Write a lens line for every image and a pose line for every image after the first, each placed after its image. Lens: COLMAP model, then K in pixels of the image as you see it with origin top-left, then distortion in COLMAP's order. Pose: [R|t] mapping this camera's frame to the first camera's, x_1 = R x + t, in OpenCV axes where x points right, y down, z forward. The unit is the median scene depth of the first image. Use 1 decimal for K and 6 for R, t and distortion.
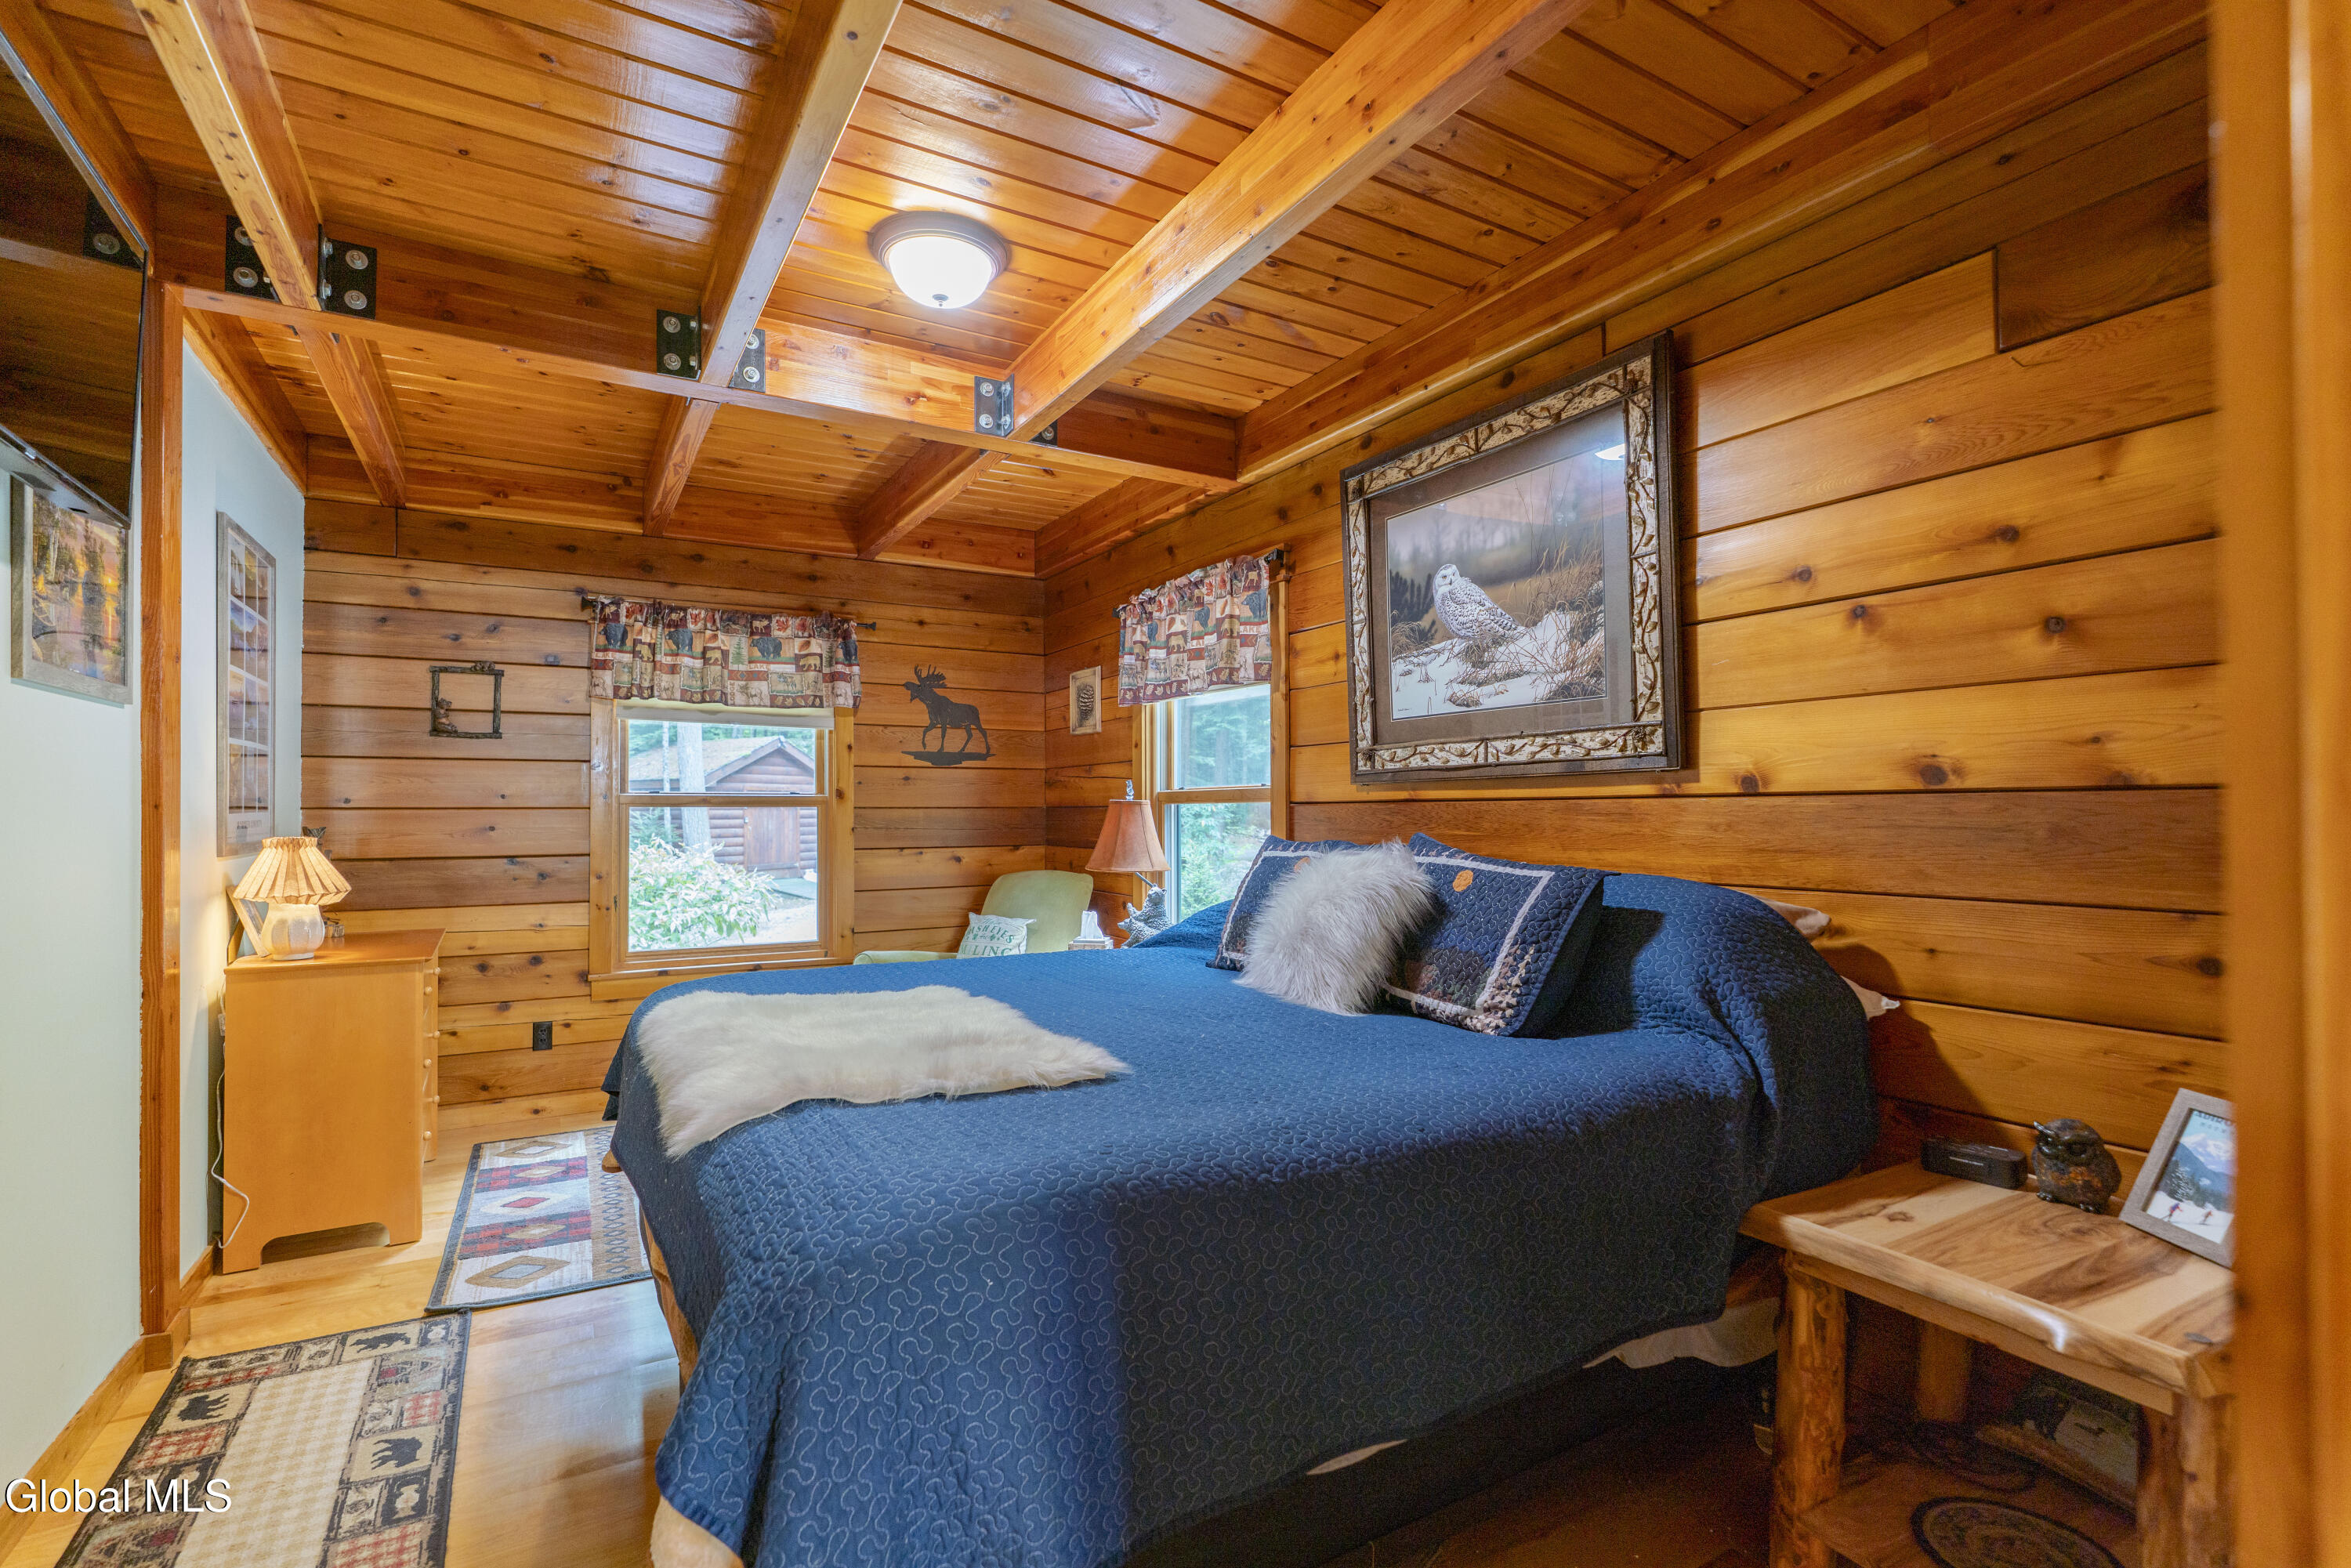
lens RADIAL K [[1049.7, 0, 1167.2], [0, 1049.7, 798.3], [0, 0, 1]] dist [-0.016457, 0.007145]
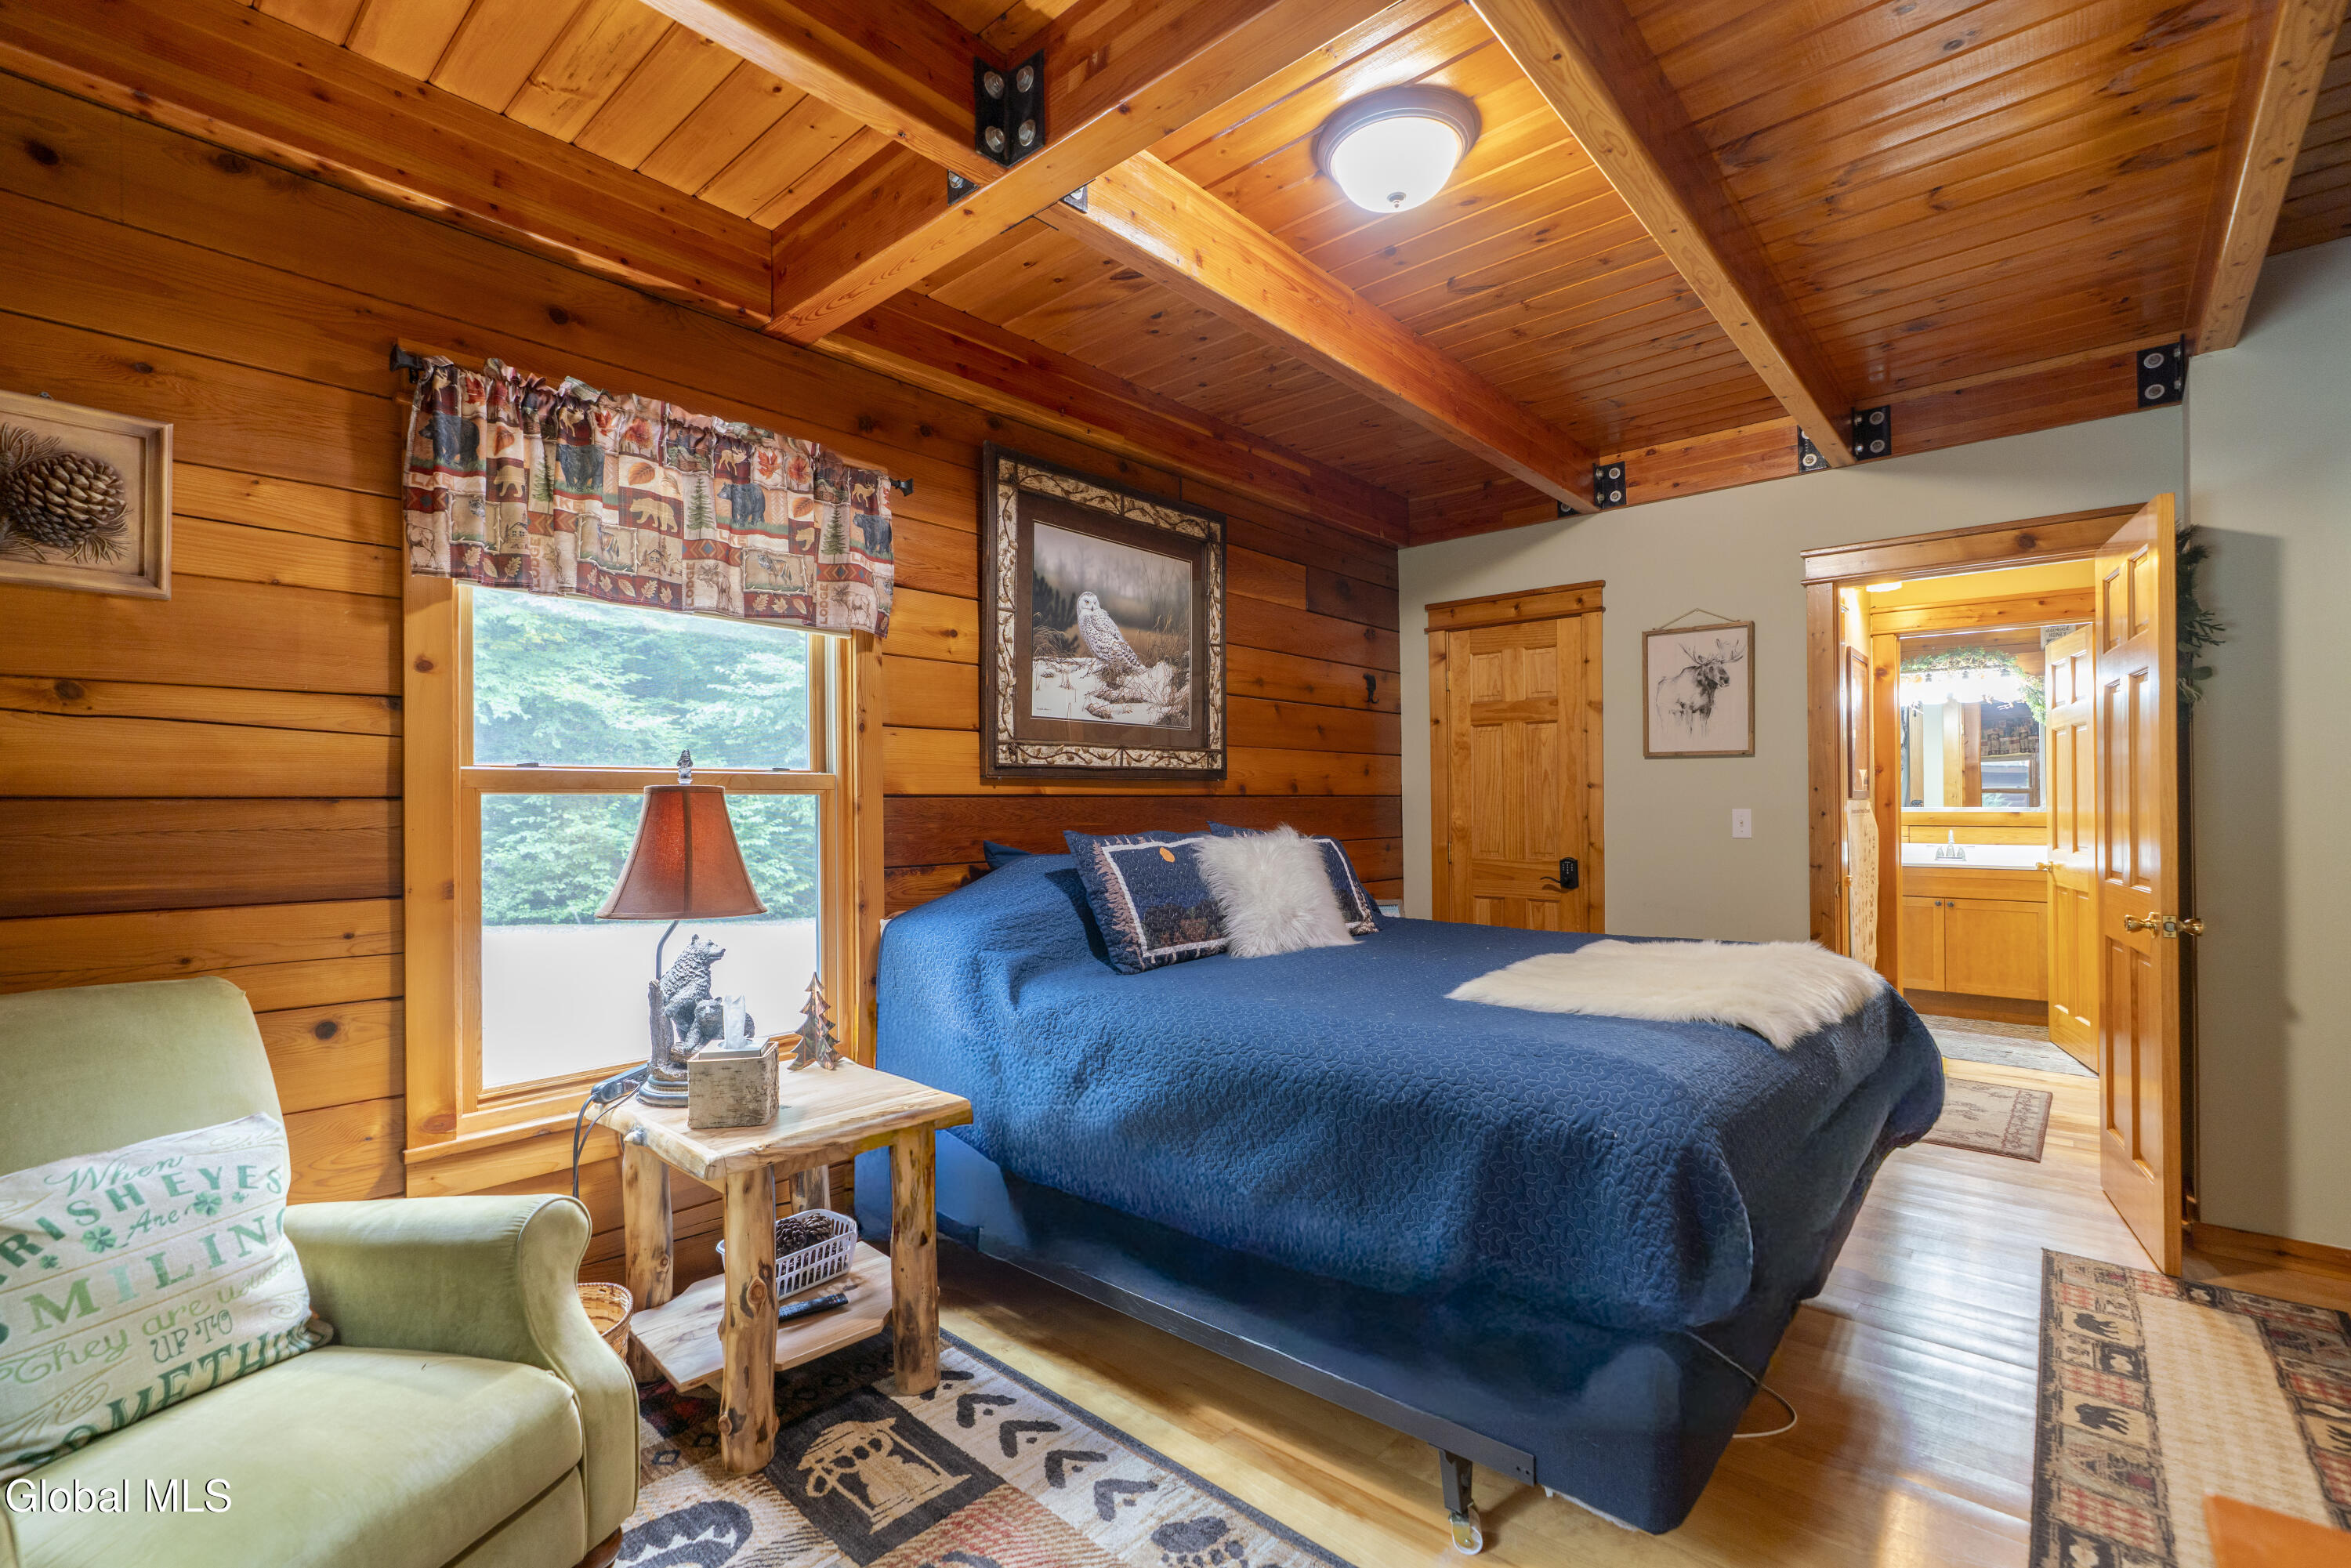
lens RADIAL K [[1049.7, 0, 1173.8], [0, 1049.7, 793.1], [0, 0, 1]] dist [-0.016457, 0.007145]
pose [[-0.307350, 0.010963, 0.951533, -0.876591], [-0.006304, 0.999888, -0.013556, 0.014223], [-0.951576, -0.010165, -0.307246, 1.286357]]
